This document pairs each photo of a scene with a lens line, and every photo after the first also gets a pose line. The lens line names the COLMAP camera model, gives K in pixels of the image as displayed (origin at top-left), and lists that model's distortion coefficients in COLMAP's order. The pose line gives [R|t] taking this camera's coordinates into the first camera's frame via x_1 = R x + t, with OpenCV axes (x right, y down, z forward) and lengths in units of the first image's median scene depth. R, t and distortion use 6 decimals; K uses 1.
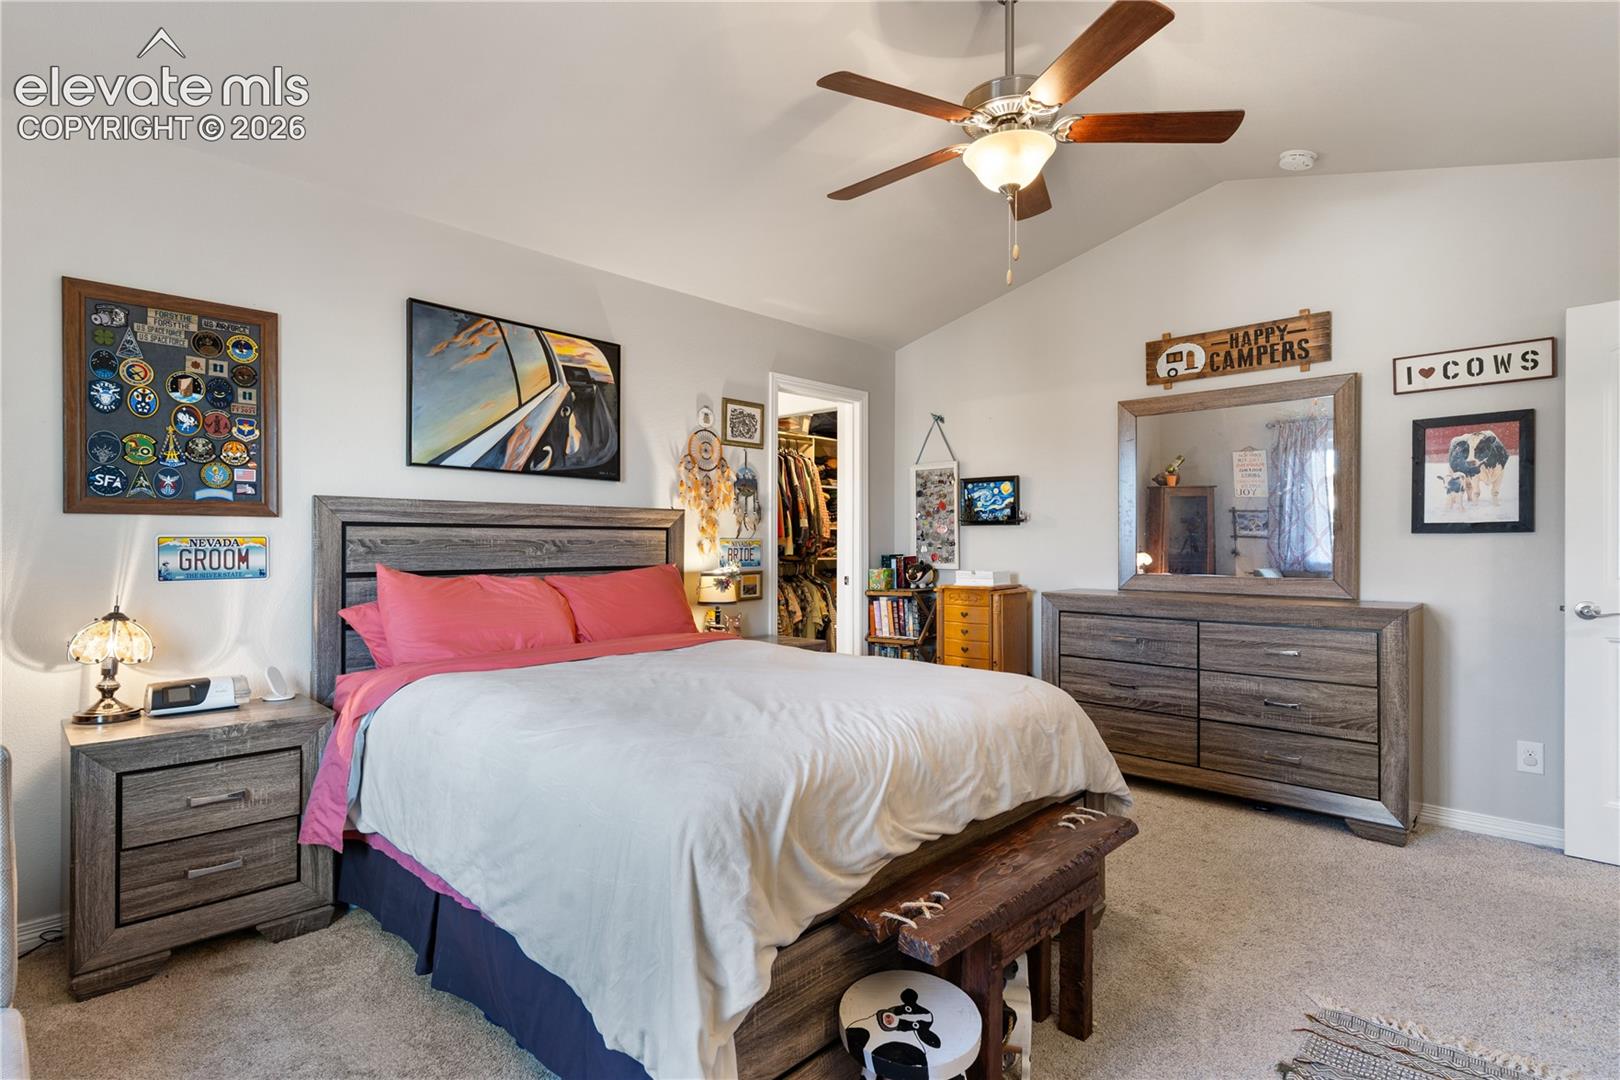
lens RADIAL K [[803.2, 0, 798.0], [0, 803.2, 545.2], [0, 0, 1]] dist [0.003697, 0.001225]
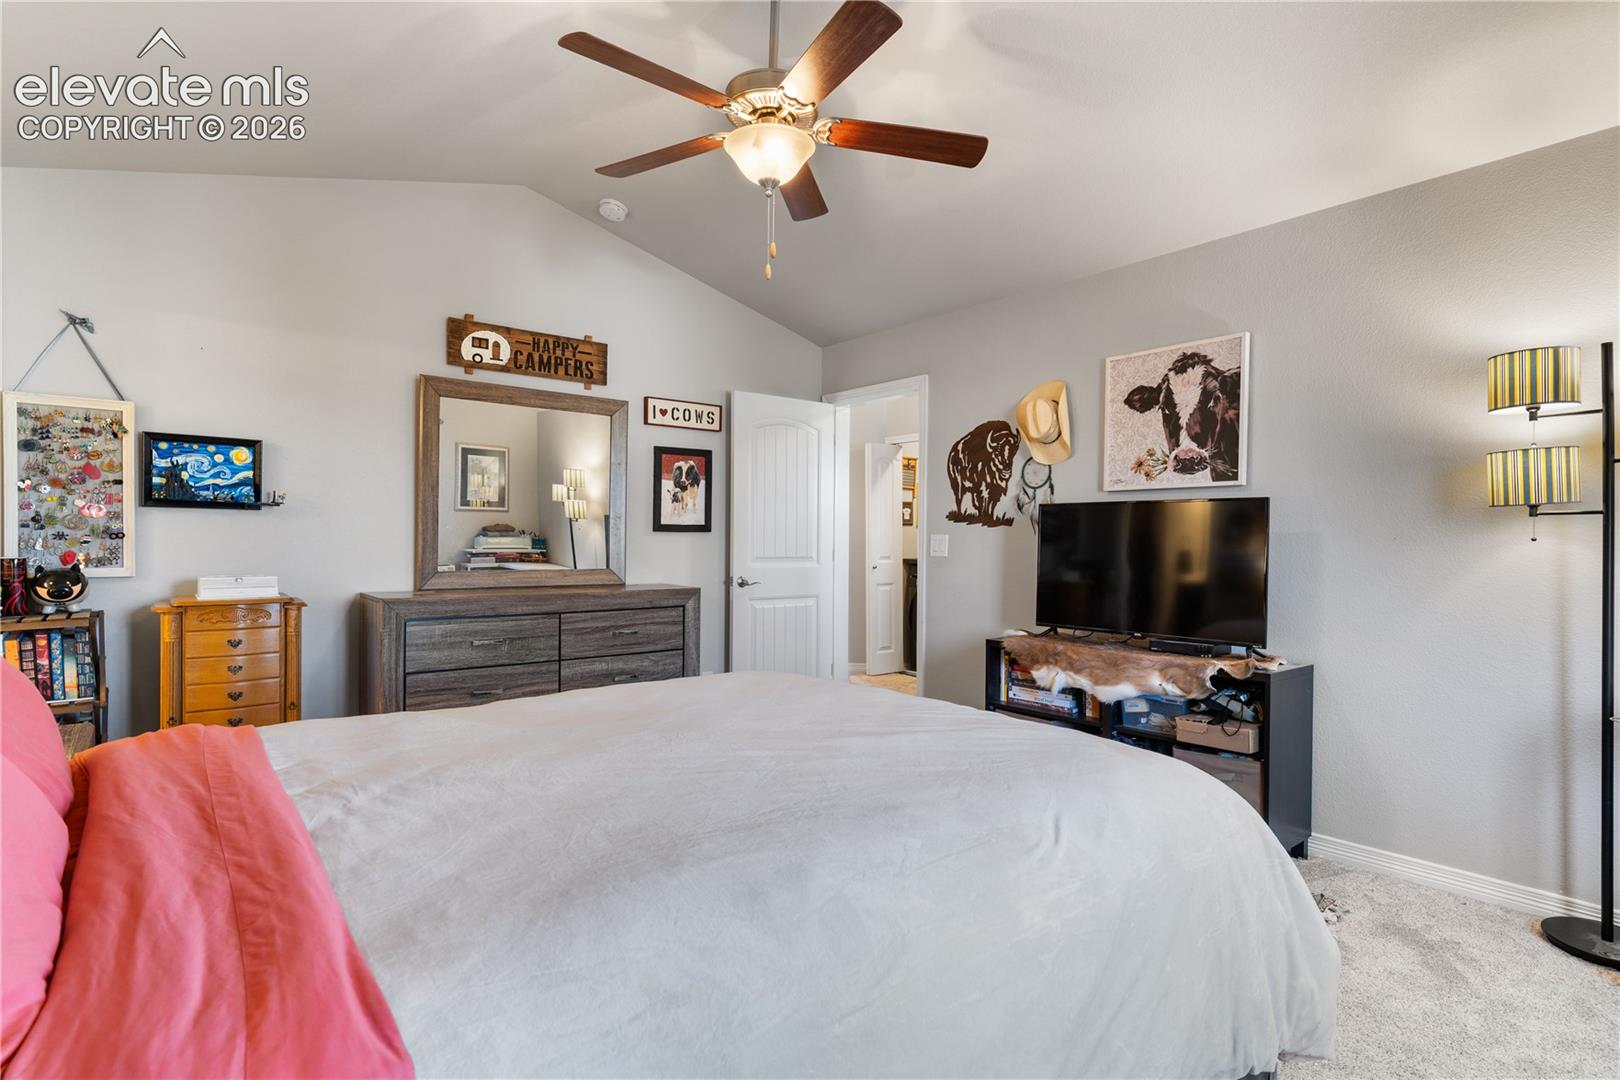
lens RADIAL K [[798.5, 0, 801.3], [0, 798.5, 544.6], [0, 0, 1]] dist [0.000342, 0.000931]
pose [[0.124153, -0.000626, 0.992263, -0.446293], [-0.002807, 0.999996, 0.000982, 0.004063], [-0.992259, -0.002907, 0.124151, 0.527526]]
